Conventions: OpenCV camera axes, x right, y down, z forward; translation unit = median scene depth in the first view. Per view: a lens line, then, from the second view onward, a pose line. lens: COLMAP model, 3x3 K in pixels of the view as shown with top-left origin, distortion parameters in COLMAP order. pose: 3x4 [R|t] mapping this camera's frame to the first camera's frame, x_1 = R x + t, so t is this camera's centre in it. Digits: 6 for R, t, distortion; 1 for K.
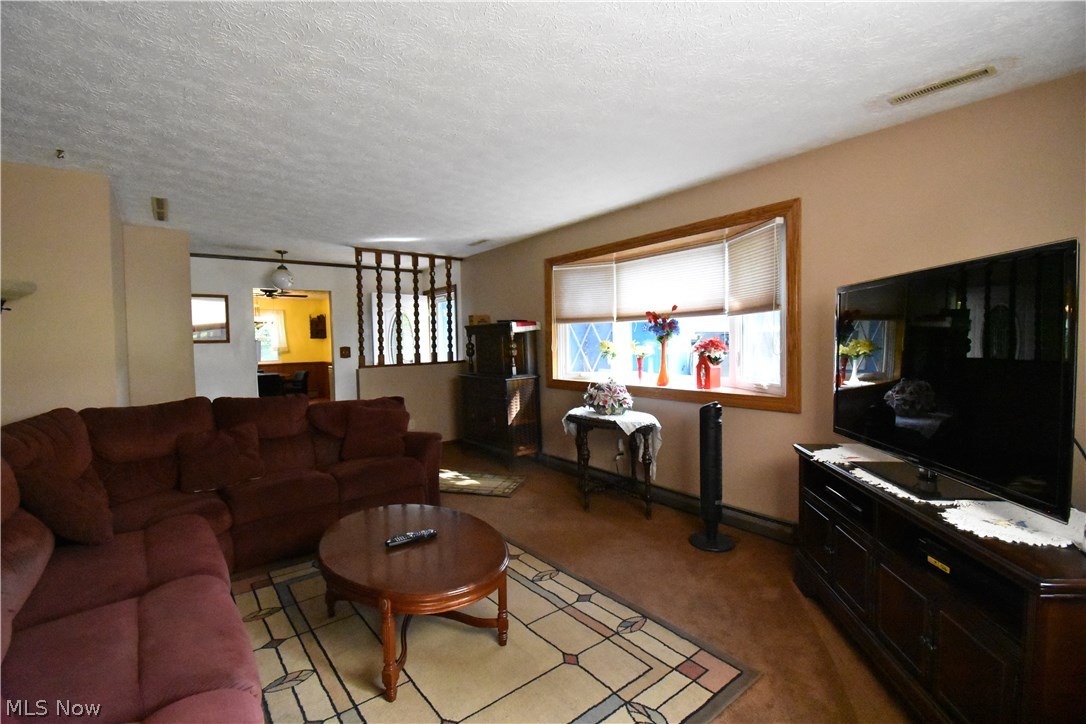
lens RADIAL K [[480.7, 0, 543.0], [0, 480.7, 362.0], [0, 0, 1]] dist [0.000617, 0.000061]
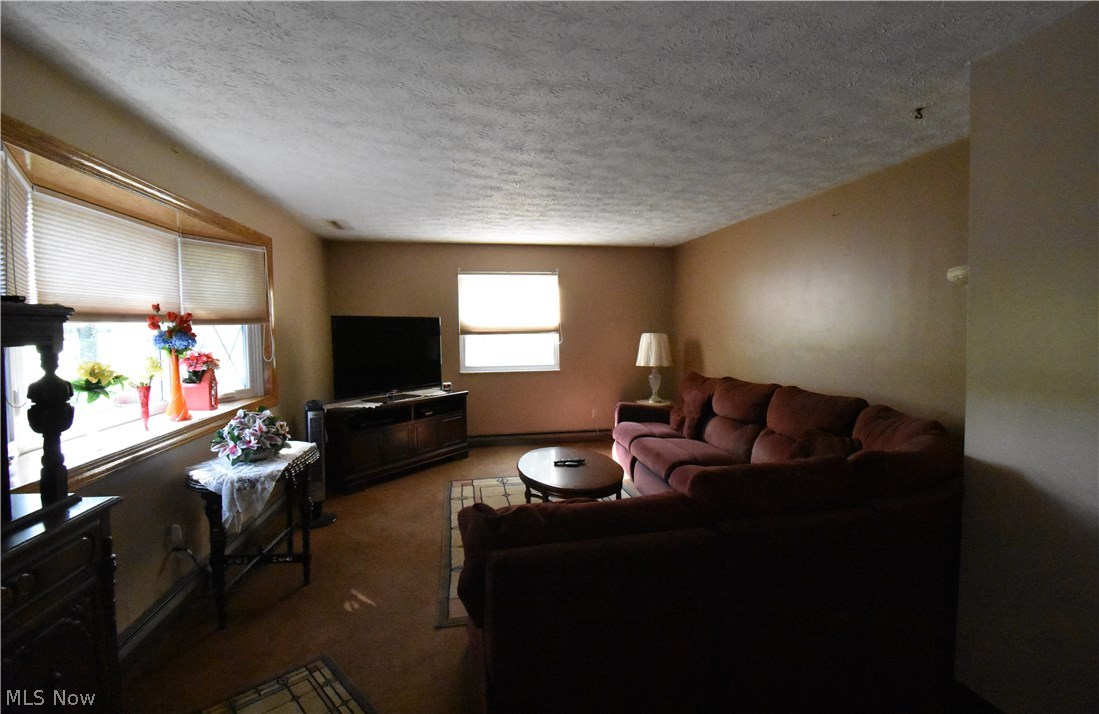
lens RADIAL K [[500.3, 0, 549.5], [0, 500.3, 357.0], [0, 0, 1]] dist [0.001657, 0.000091]
pose [[-0.886651, -0.002897, 0.462431, -0.519702], [0.041423, 0.995463, 0.085659, -0.075611], [-0.460581, 0.095105, -0.882508, 1.291772]]
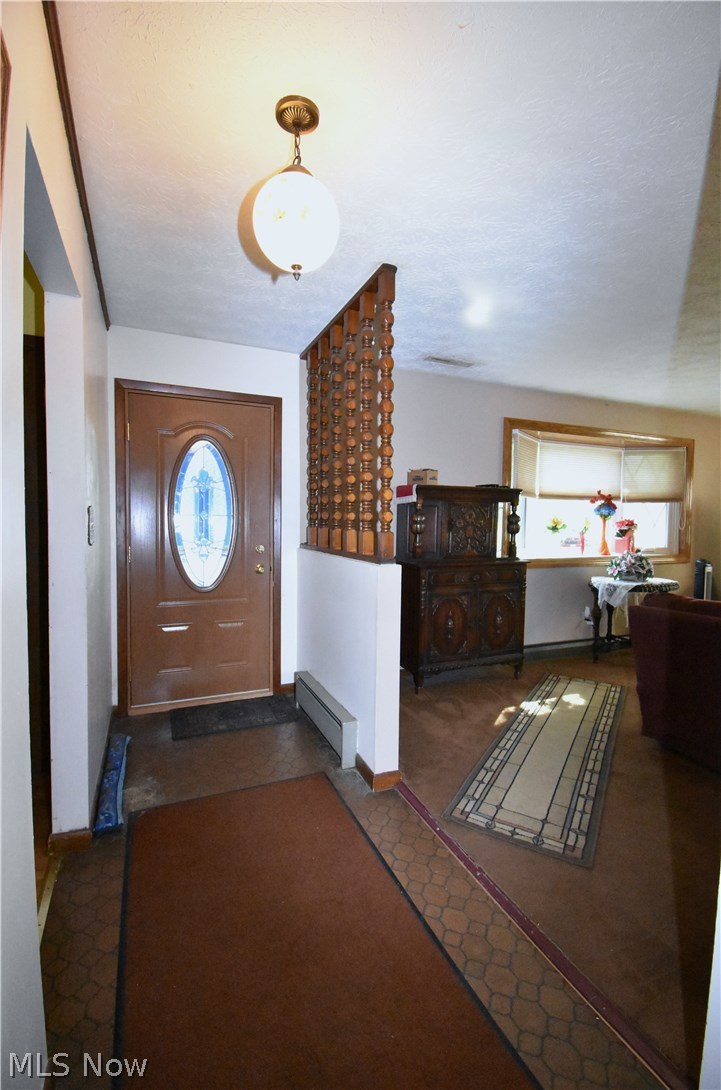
lens RADIAL K [[479.2, 0, 360.5], [0, 479.2, 545.0], [0, 0, 1]] dist [-0.001271, -0.000125]
pose [[0.247304, -0.025636, 0.968599, -1.021739], [0.024801, 0.999490, 0.020121, -0.015024], [-0.968621, 0.019046, 0.247813, 1.211933]]
